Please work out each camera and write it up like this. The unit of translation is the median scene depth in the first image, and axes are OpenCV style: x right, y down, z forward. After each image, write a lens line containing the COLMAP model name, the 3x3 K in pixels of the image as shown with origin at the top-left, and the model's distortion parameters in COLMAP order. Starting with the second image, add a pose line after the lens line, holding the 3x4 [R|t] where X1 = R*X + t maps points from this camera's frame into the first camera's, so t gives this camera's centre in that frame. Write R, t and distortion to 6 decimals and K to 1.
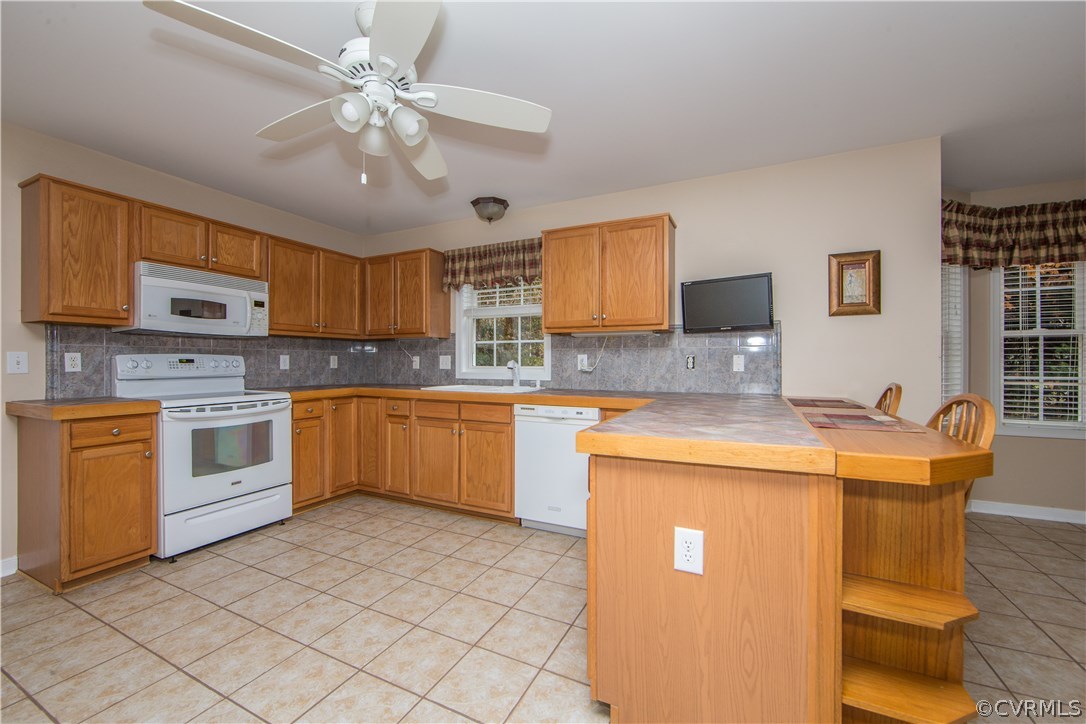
lens RADIAL K [[436.3, 0, 545.2], [0, 436.3, 359.2], [0, 0, 1]] dist [-0.008259, 0.000756]
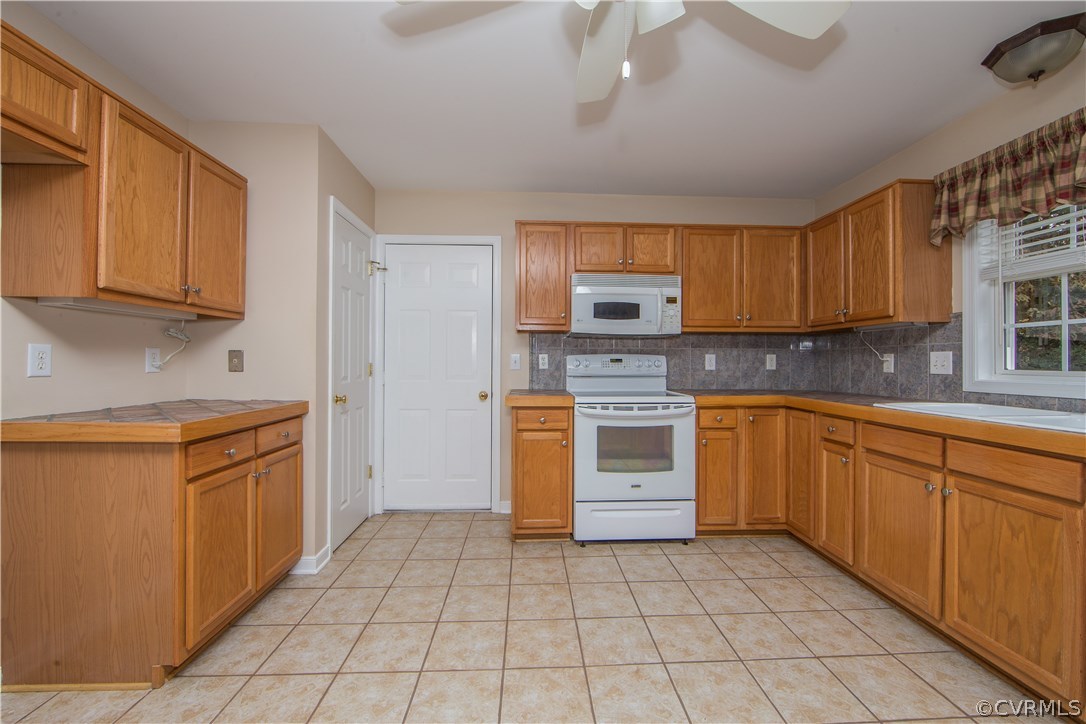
lens RADIAL K [[436.3, 0, 545.2], [0, 436.3, 359.2], [0, 0, 1]] dist [-0.008259, 0.000756]
pose [[0.476925, -0.004219, -0.878934, 0.041175], [0.002004, 0.999991, -0.003712, 0.003887], [0.878942, 0.000009, 0.476929, 0.302539]]
